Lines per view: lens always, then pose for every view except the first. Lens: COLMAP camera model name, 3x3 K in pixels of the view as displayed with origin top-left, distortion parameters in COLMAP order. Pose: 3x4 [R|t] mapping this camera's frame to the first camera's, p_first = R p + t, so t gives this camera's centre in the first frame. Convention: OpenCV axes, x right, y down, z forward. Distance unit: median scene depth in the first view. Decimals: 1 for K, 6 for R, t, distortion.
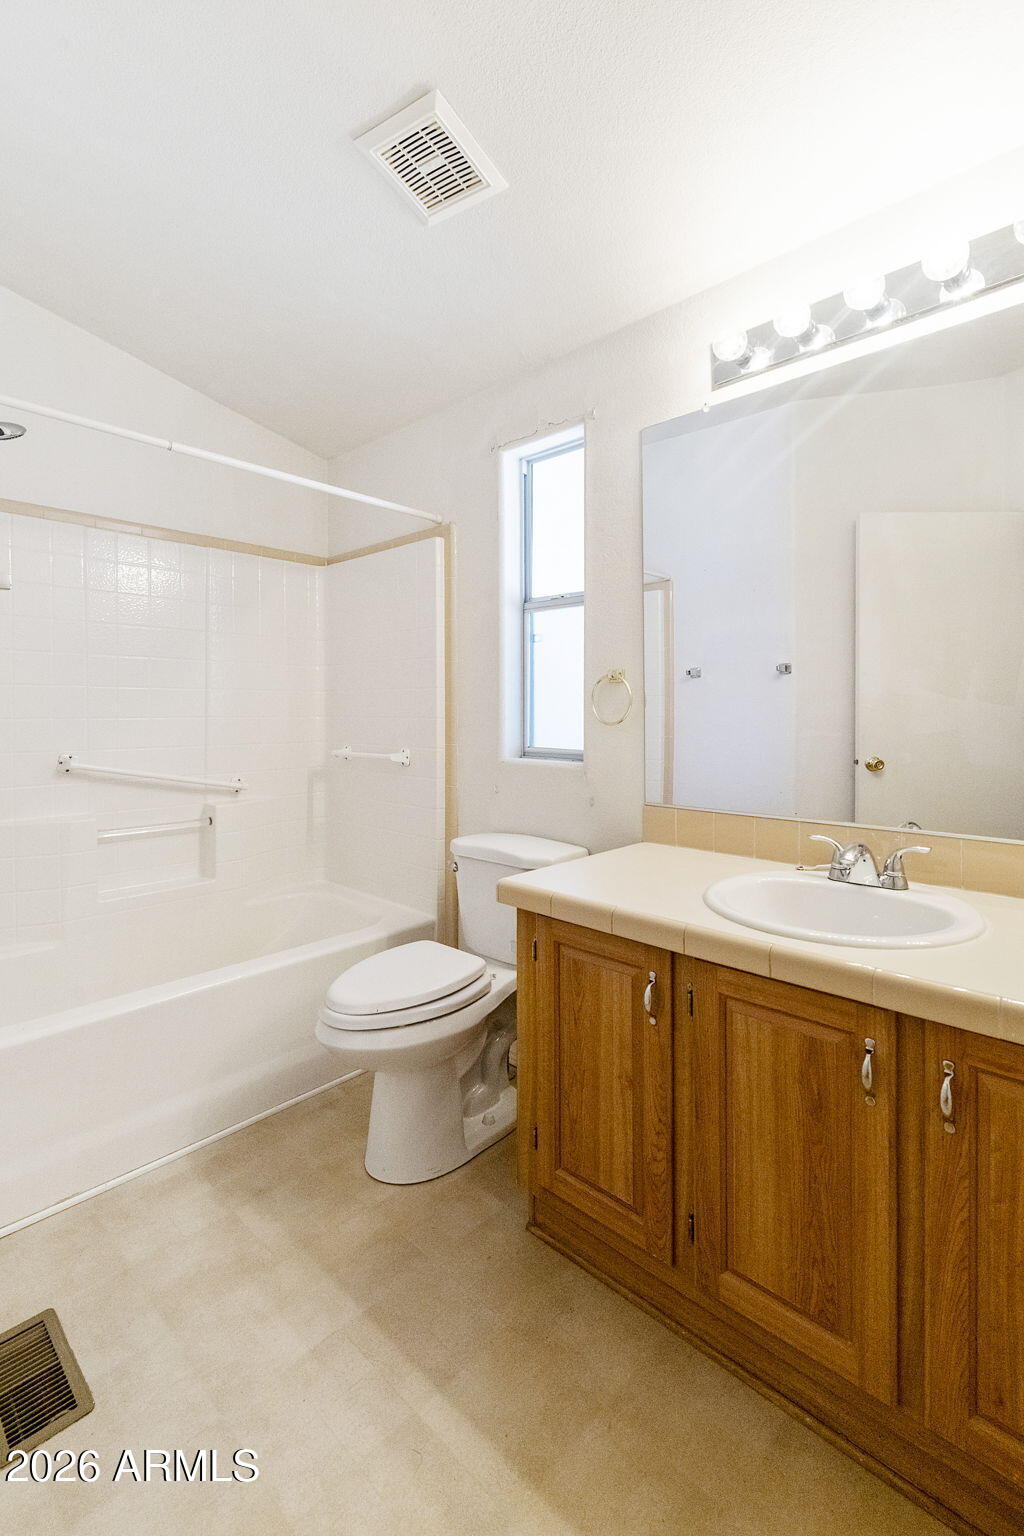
lens RADIAL K [[693.2, 0, 519.8], [0, 693.2, 723.3], [0, 0, 1]] dist [-0.000539, 0.000250]
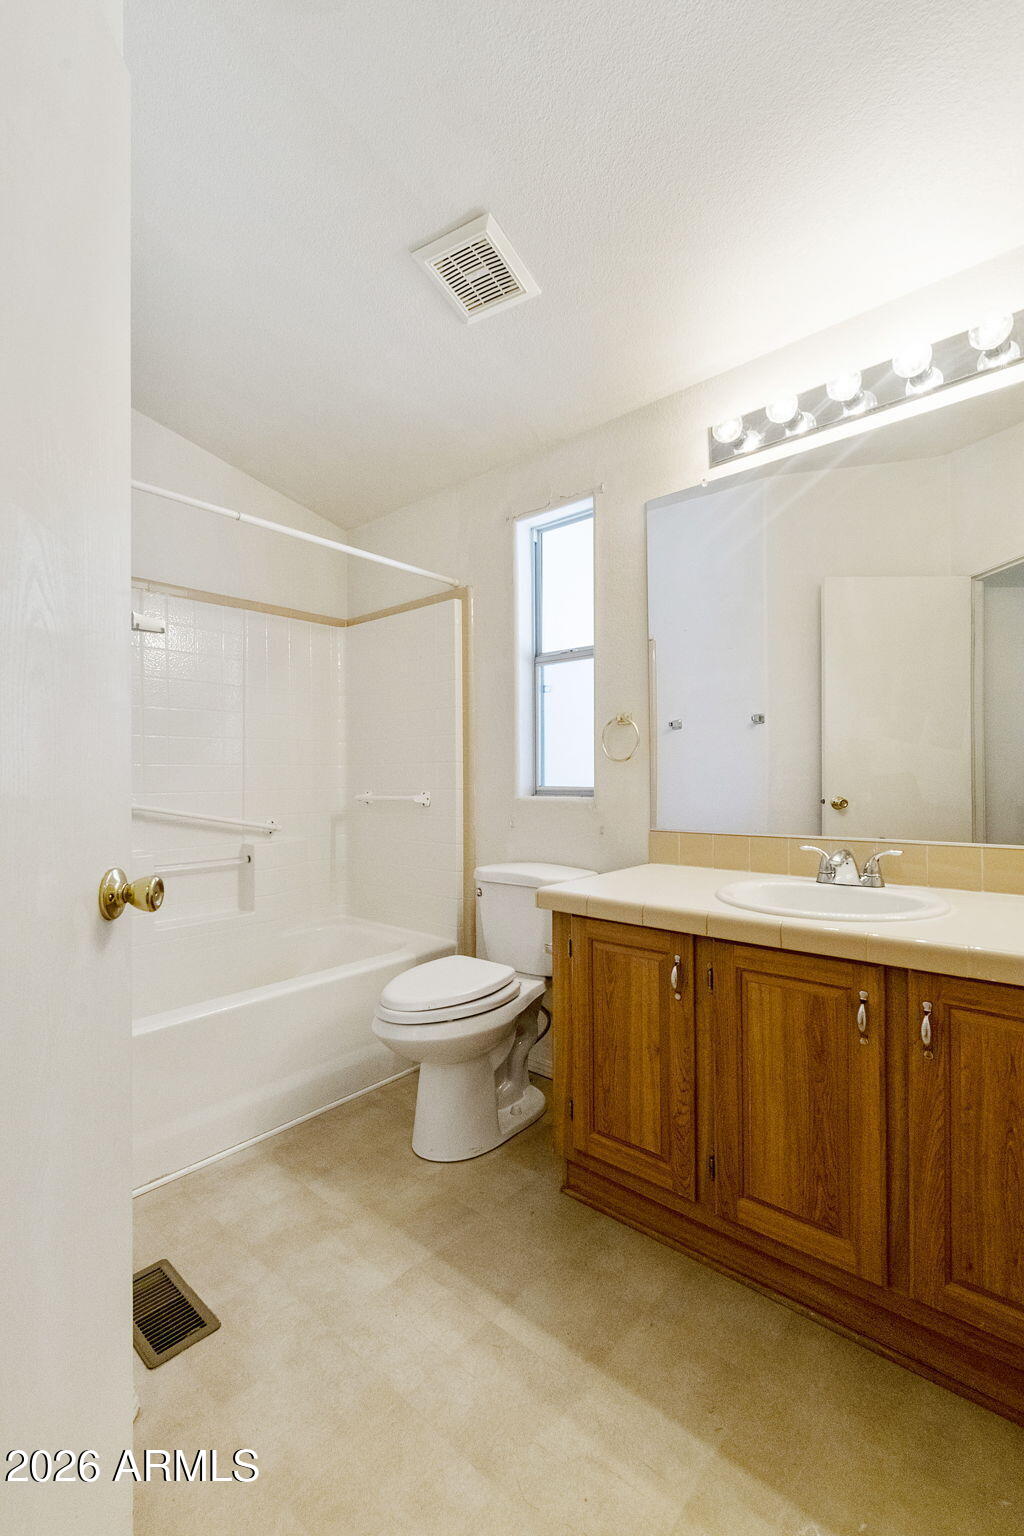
lens RADIAL K [[687.1, 0, 492.4], [0, 687.1, 799.0], [0, 0, 1]] dist [0.000585, -0.000049]
pose [[0.999439, -0.012513, 0.031077, -0.142683], [0.012351, 0.999909, 0.005393, 0.068723], [-0.031142, -0.005006, 0.999502, -0.154944]]
